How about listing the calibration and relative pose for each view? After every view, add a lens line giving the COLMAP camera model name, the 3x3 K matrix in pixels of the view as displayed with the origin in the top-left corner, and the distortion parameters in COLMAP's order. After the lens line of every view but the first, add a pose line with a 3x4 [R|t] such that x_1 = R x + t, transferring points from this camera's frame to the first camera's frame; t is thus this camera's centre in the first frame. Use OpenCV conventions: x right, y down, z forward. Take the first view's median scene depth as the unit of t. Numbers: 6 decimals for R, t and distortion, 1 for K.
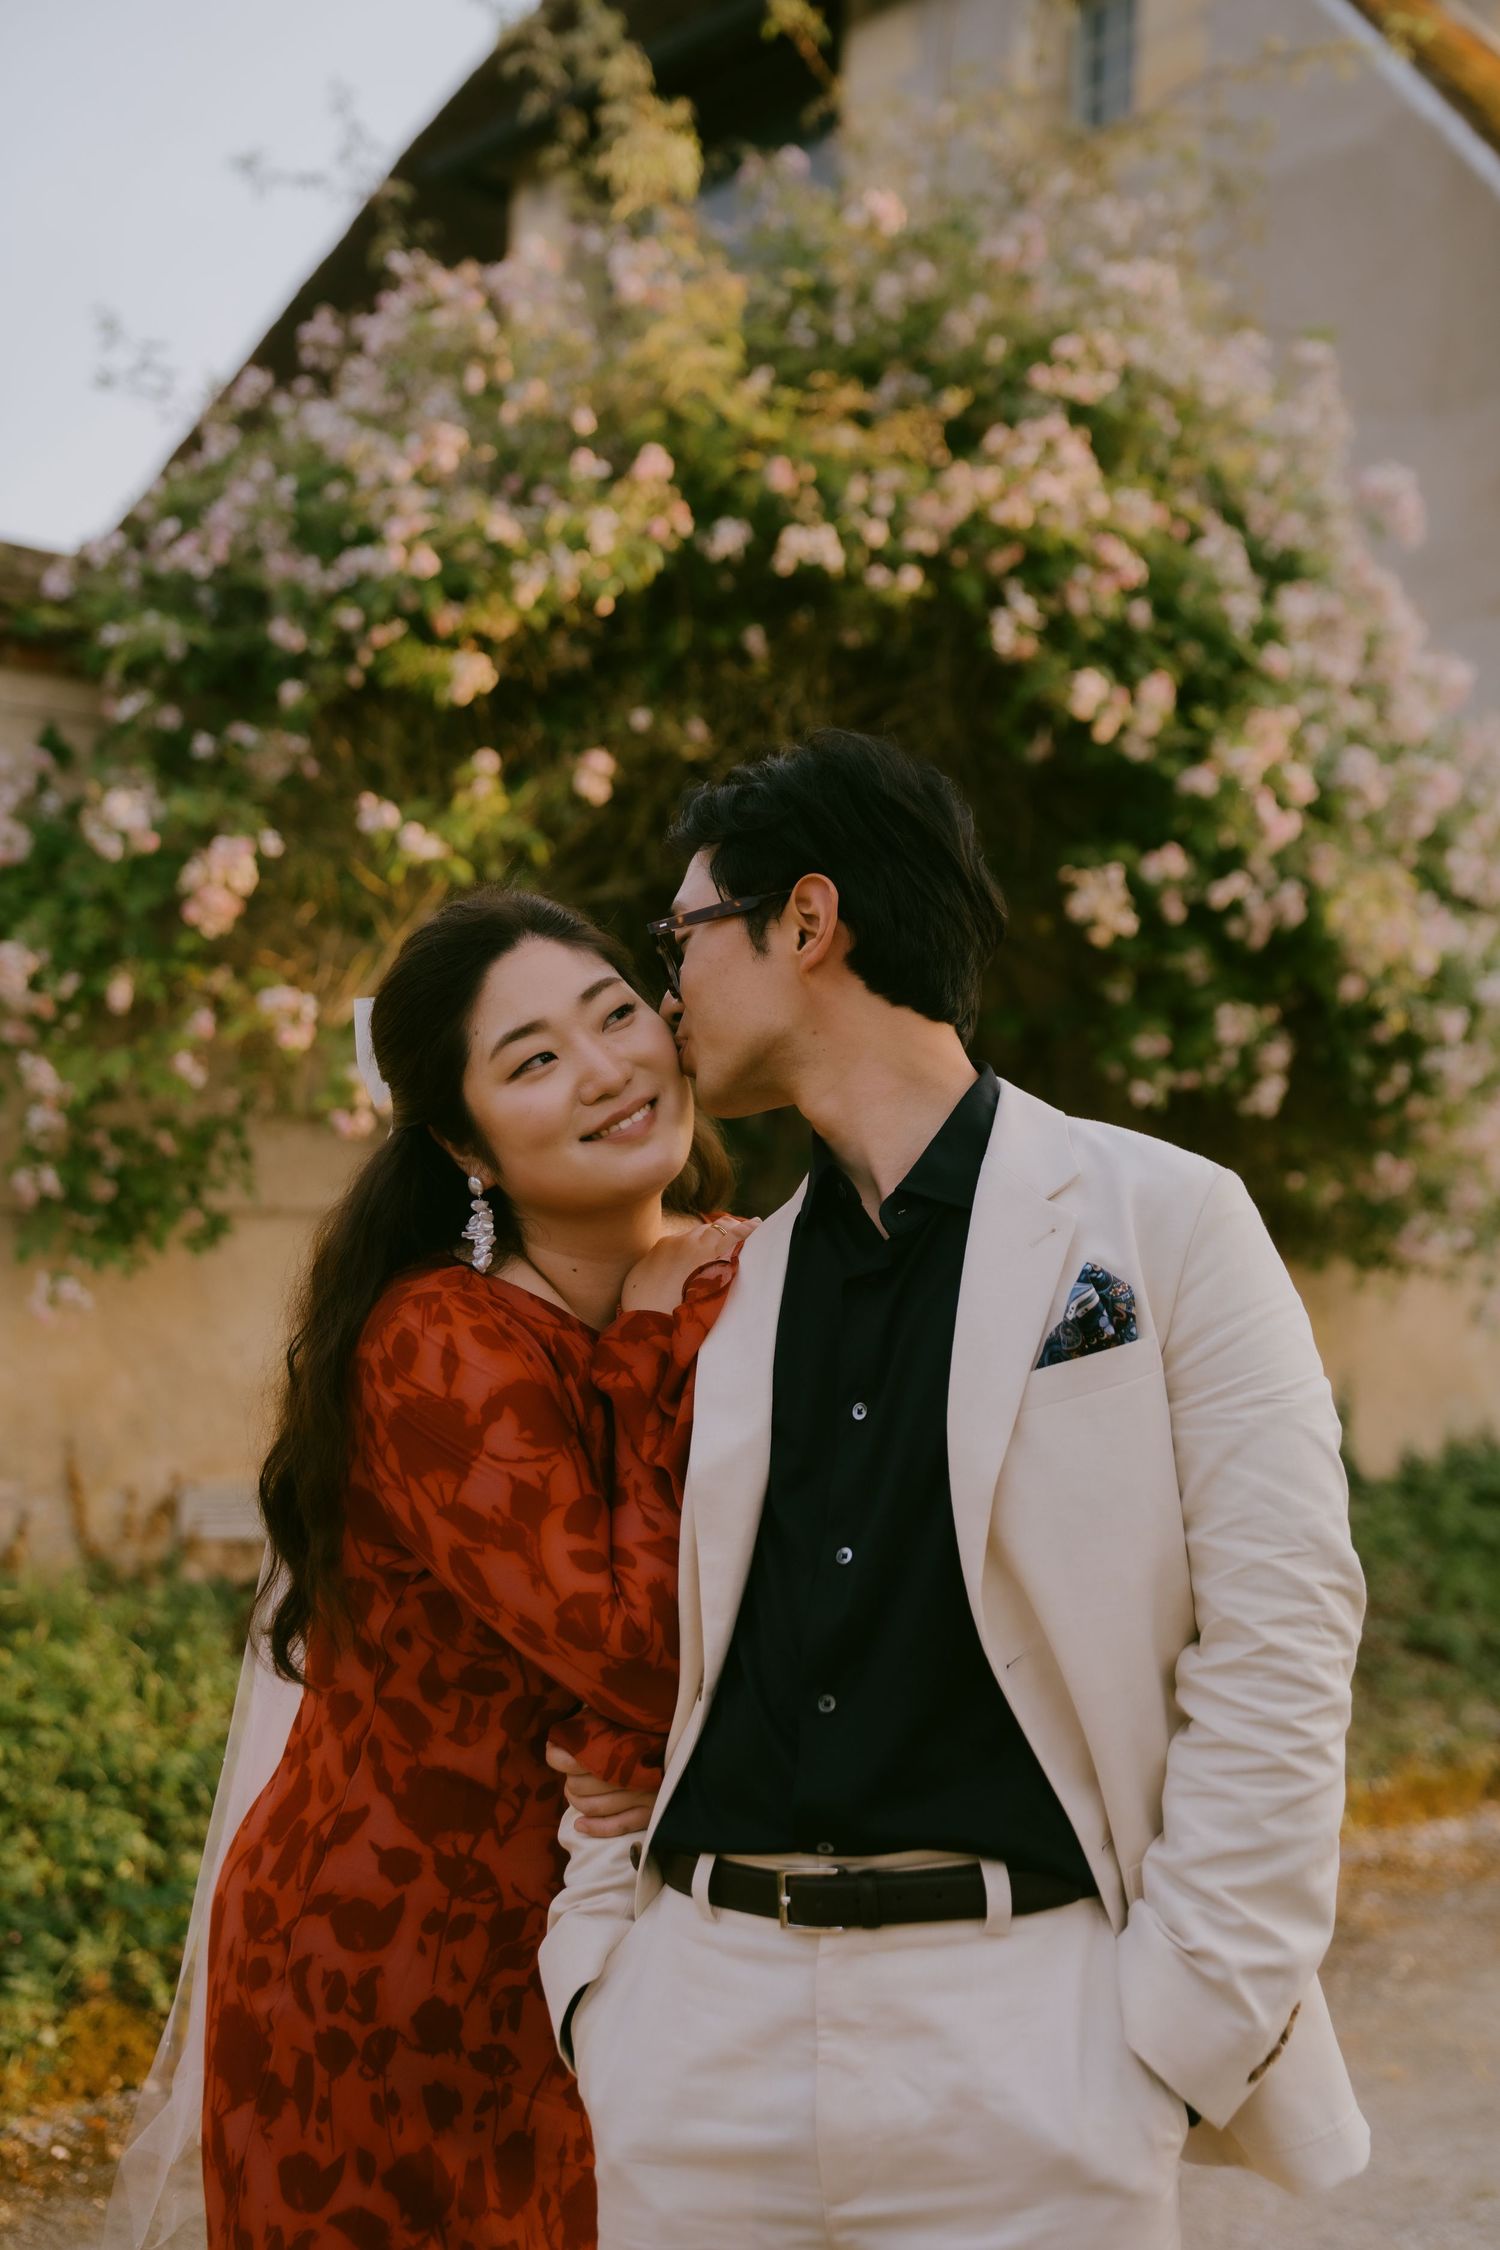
lens RADIAL K [[3077.8, 0, 756.5], [0, 3077.8, 1141.4], [0, 0, 1]] dist [0.211690, 0.000000]
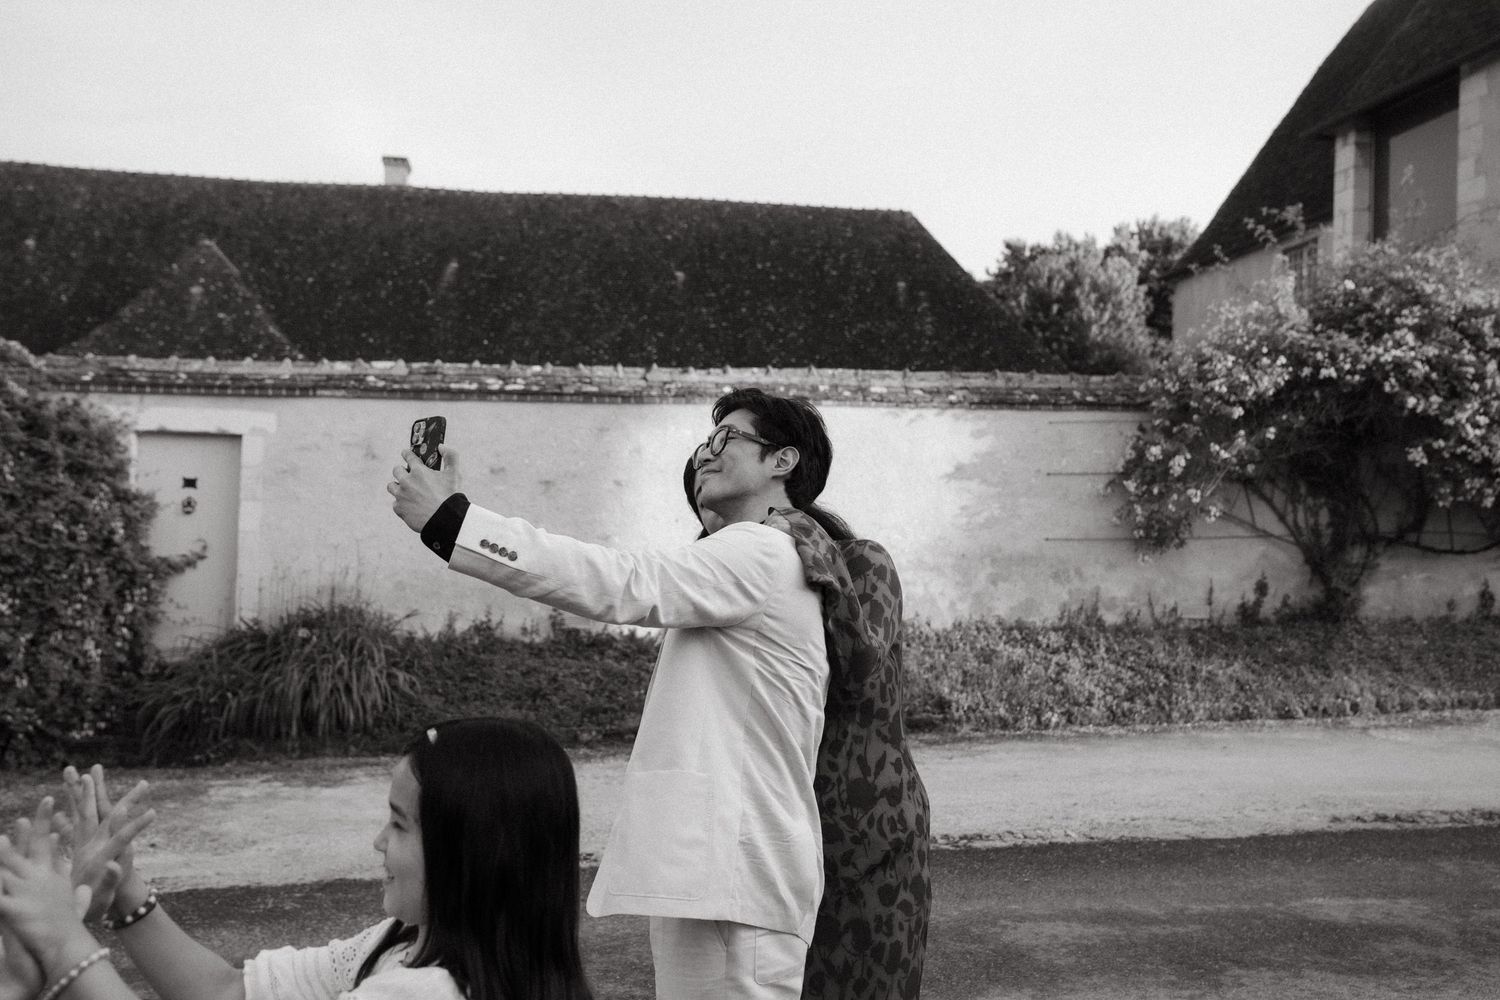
lens RADIAL K [[1569.7, 0, 752.2], [0, 1569.7, 498.9], [0, 0, 1]] dist [0.056771, 0.000000]
pose [[0.875987, -0.019346, -0.481947, 0.350311], [0.032637, 0.999283, 0.019208, -0.093065], [0.481230, -0.032555, 0.875990, -1.161374]]
